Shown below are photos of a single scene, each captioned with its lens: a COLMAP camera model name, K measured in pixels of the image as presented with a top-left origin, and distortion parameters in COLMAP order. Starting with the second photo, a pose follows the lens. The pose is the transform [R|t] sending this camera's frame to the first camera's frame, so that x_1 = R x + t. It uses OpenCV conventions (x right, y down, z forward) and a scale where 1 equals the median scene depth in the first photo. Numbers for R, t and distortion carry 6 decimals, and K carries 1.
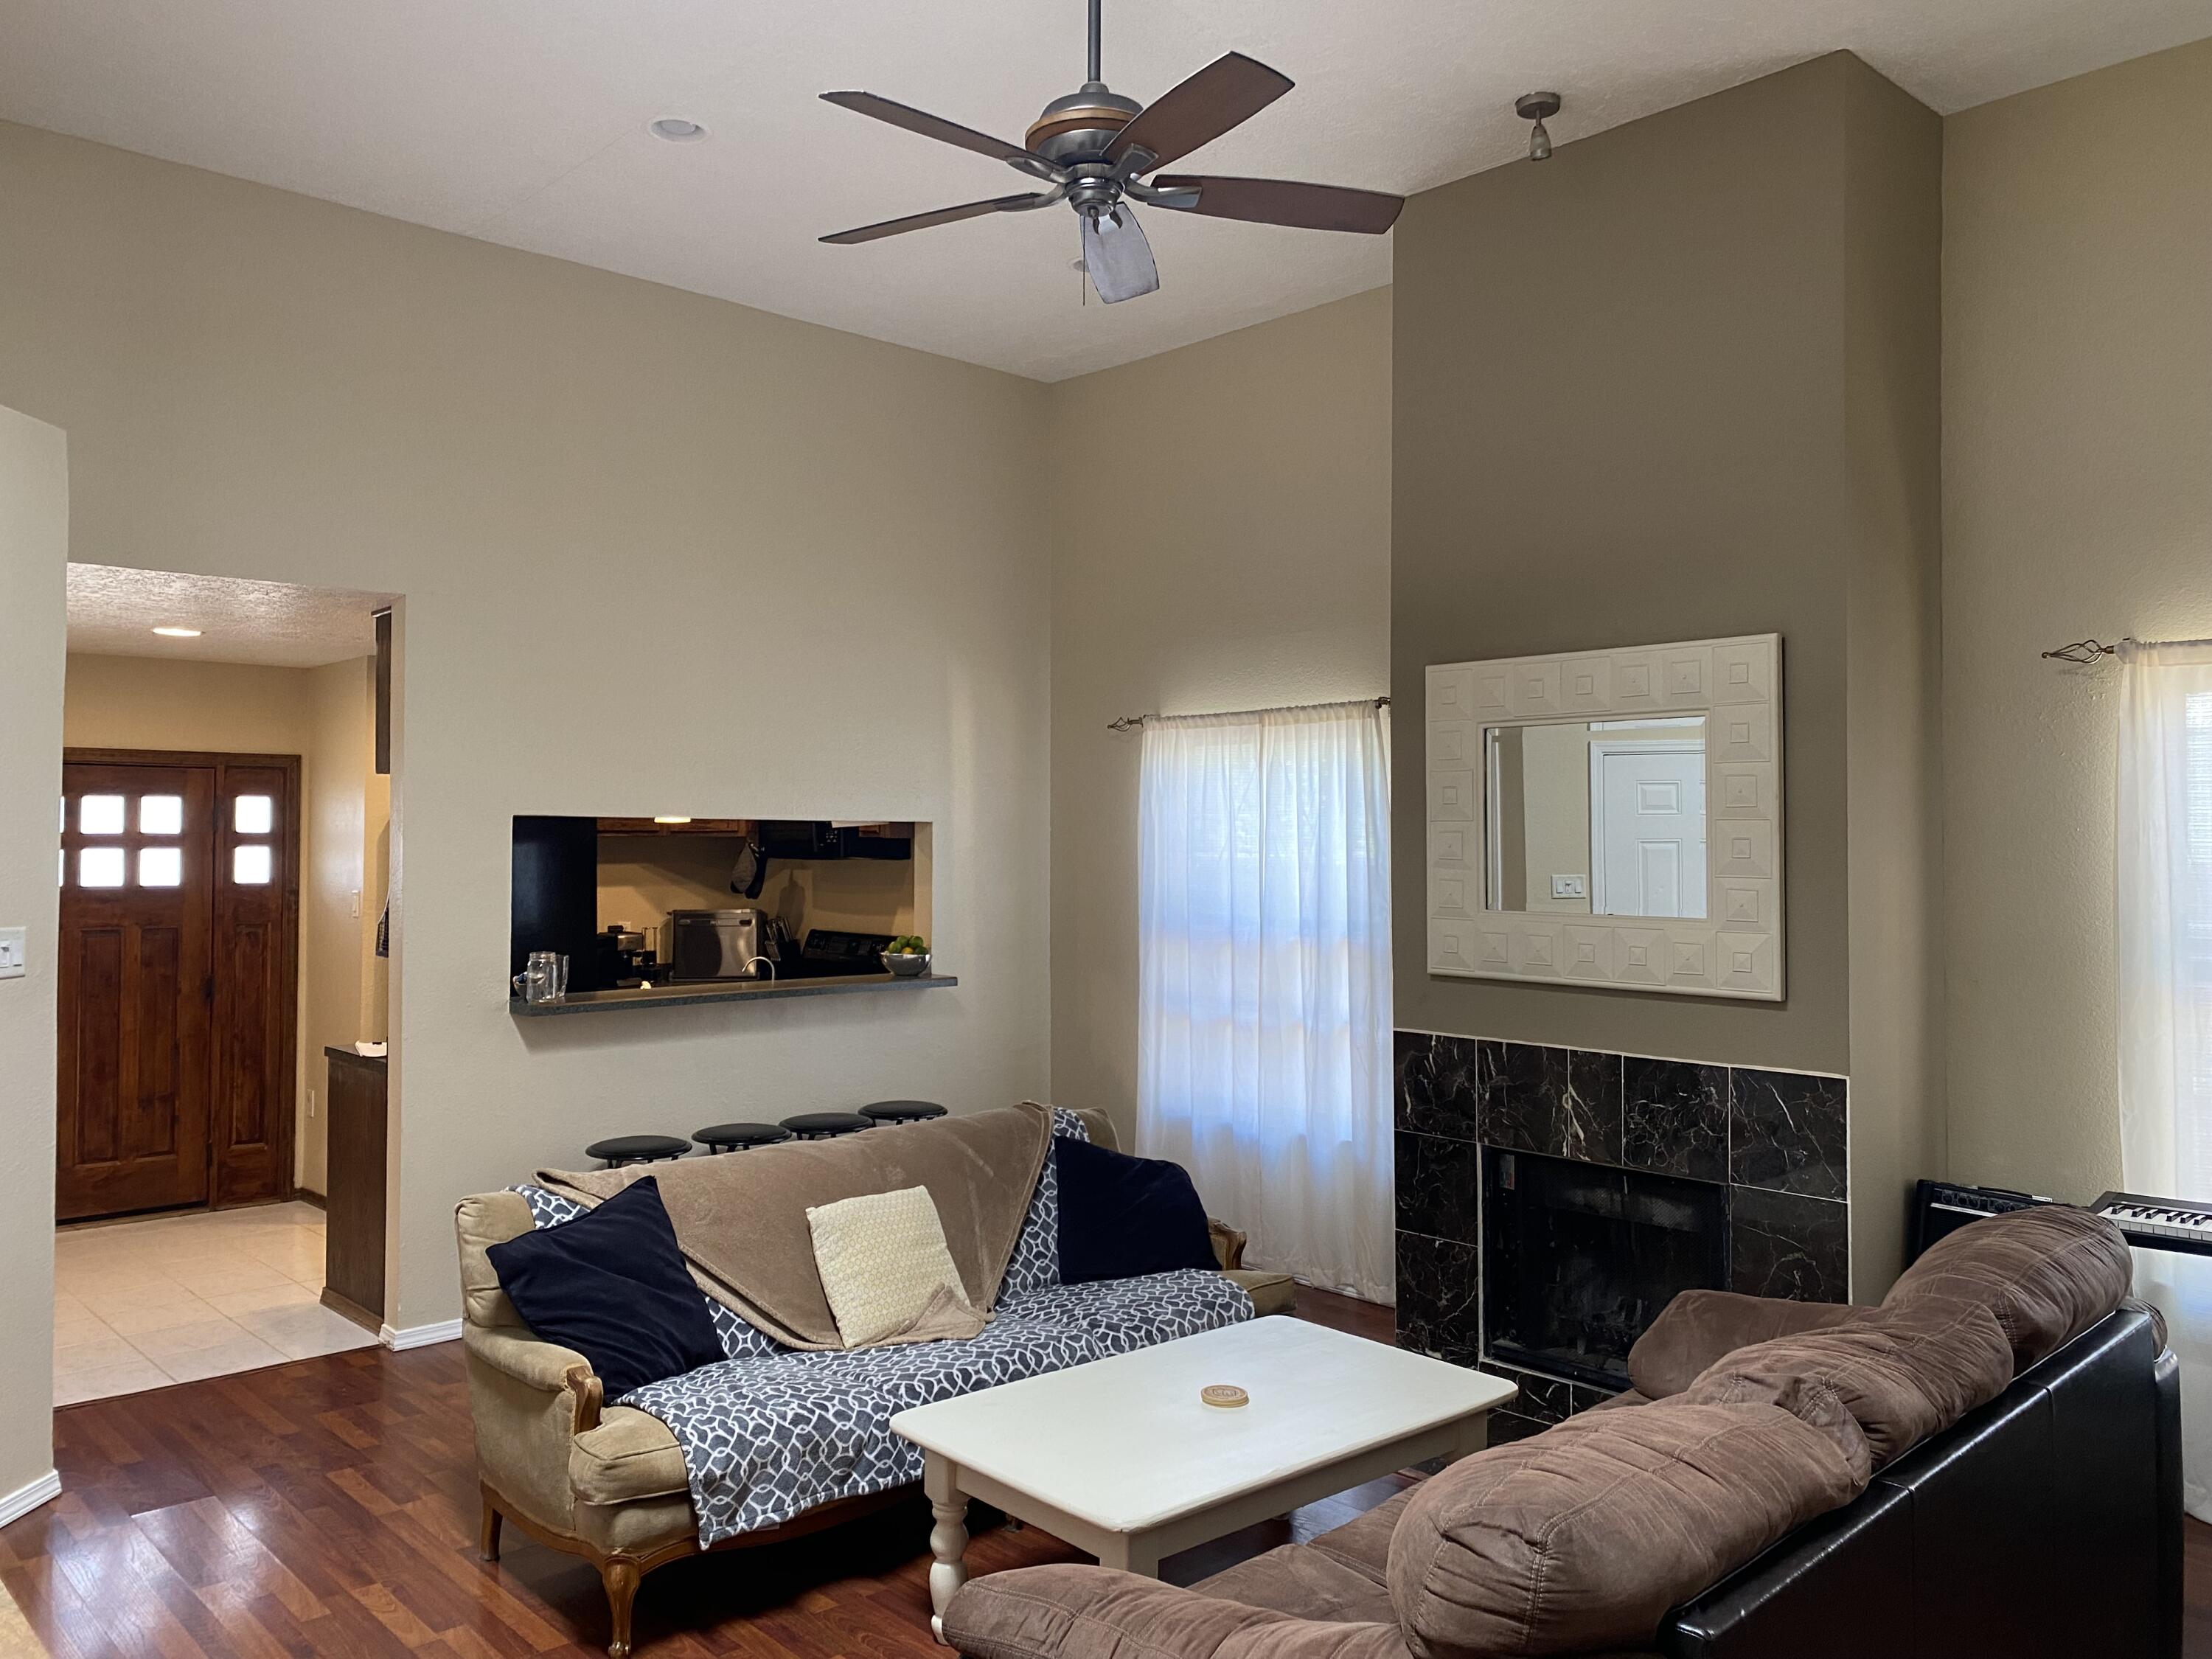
lens RADIAL K [[1687.8, 0, 1113.9], [0, 1687.8, 808.7], [0, 0, 1]] dist [0.062964, -0.059696]
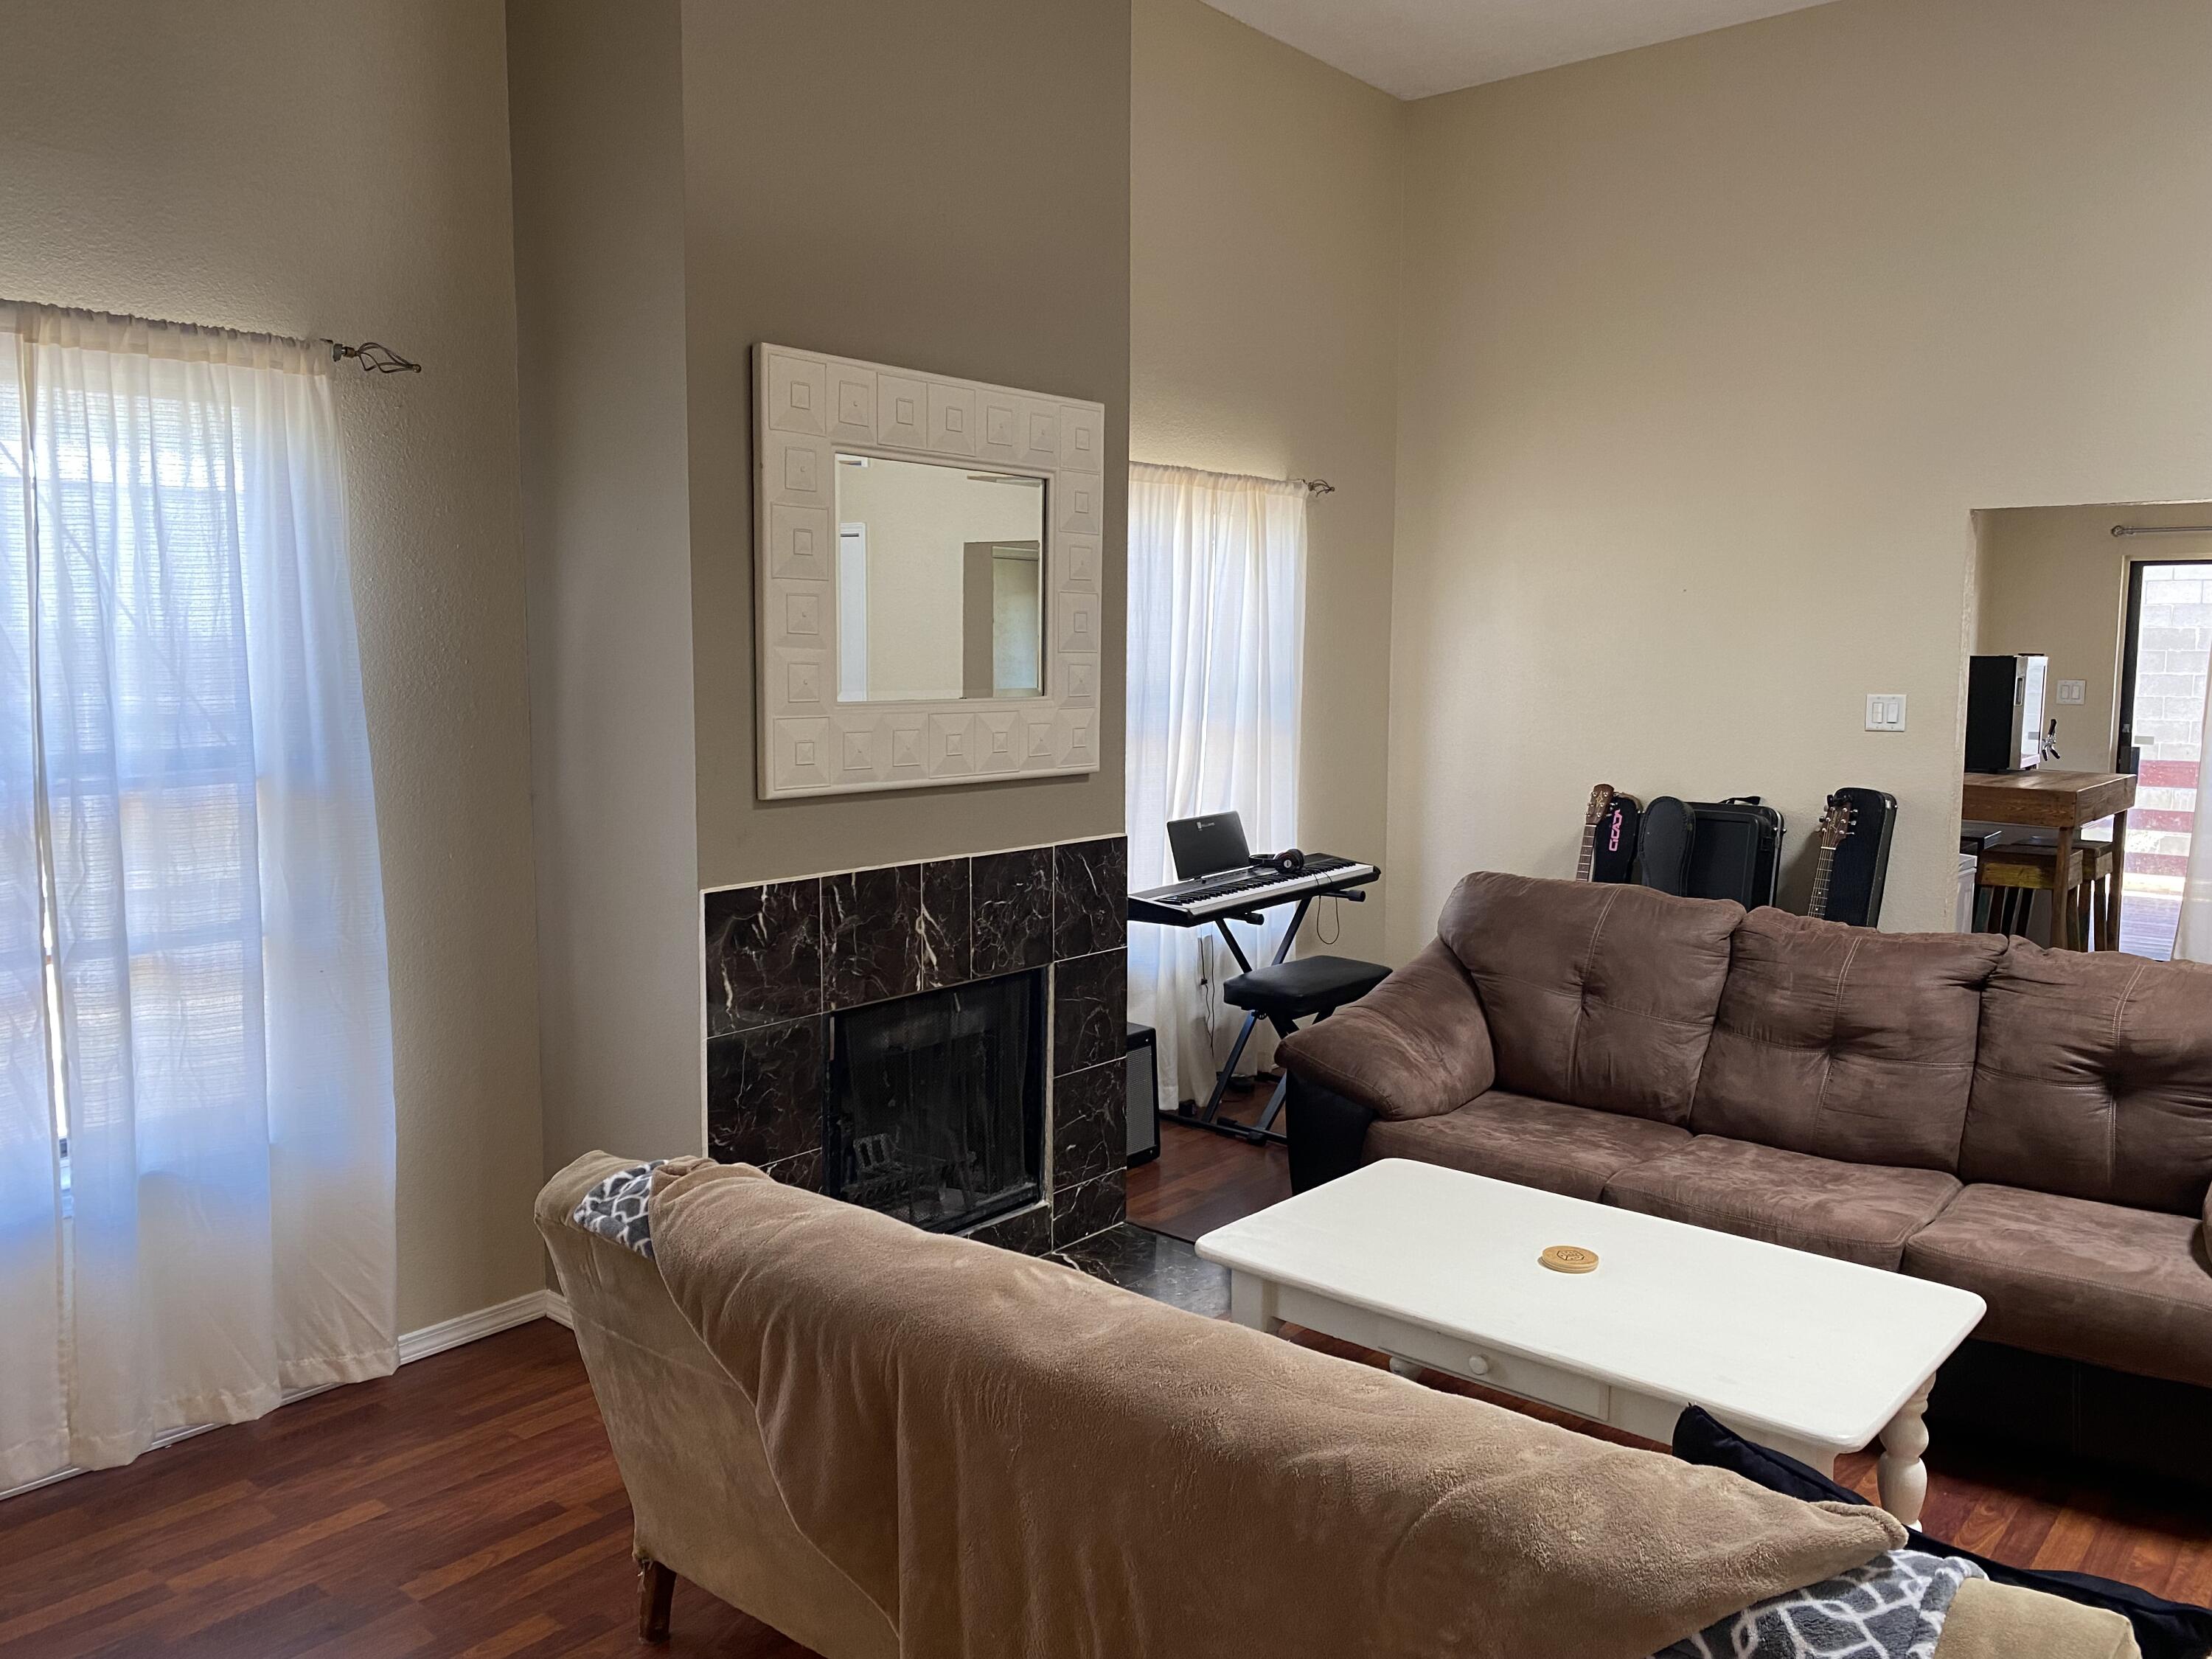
lens RADIAL K [[1687.8, 0, 1118.9], [0, 1687.8, 794.2], [0, 0, 1]] dist [0.062964, -0.059696]
pose [[-0.125190, -0.093068, 0.987758, -0.558588], [-0.025704, 0.995561, 0.090546, 0.030781], [-0.991800, -0.014053, -0.127027, 1.011744]]
